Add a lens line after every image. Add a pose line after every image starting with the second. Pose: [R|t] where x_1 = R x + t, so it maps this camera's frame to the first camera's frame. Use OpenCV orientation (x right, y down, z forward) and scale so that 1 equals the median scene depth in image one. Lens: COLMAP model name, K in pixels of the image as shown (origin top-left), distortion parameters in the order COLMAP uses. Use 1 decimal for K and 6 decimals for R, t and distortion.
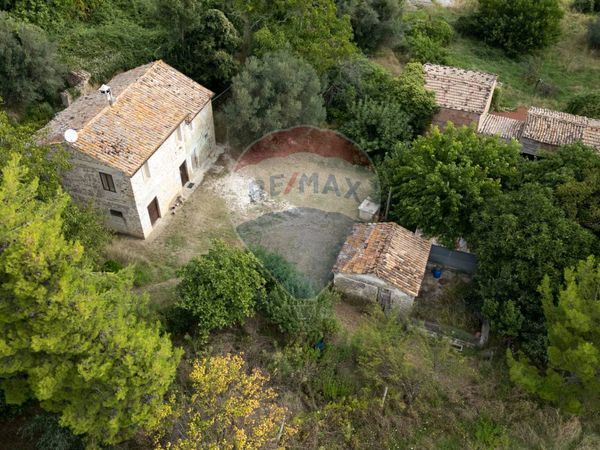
lens RADIAL K [[555.9, 0, 300.0], [0, 555.9, 225.0], [0, 0, 1]] dist [0.069394, -0.069139]
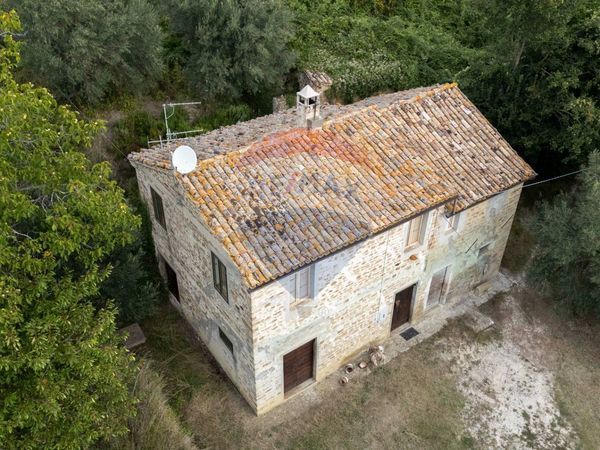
lens RADIAL K [[555.9, 0, 300.0], [0, 555.9, 225.0], [0, 0, 1]] dist [0.069394, -0.069139]
pose [[0.806435, 0.341585, -0.482682, -0.072082], [-0.397313, 0.917569, -0.014460, -0.112874], [0.437955, 0.203437, 0.875676, 0.520967]]
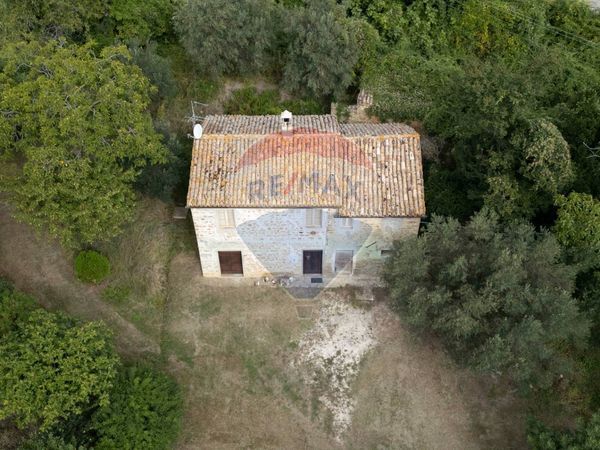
lens RADIAL K [[555.9, 0, 300.0], [0, 555.9, 225.0], [0, 0, 1]] dist [0.069394, -0.069139]
pose [[0.310521, 0.639492, -0.703297, 0.273586], [-0.634928, 0.690154, 0.347207, -0.367468], [0.707420, 0.338728, 0.620339, 0.500304]]
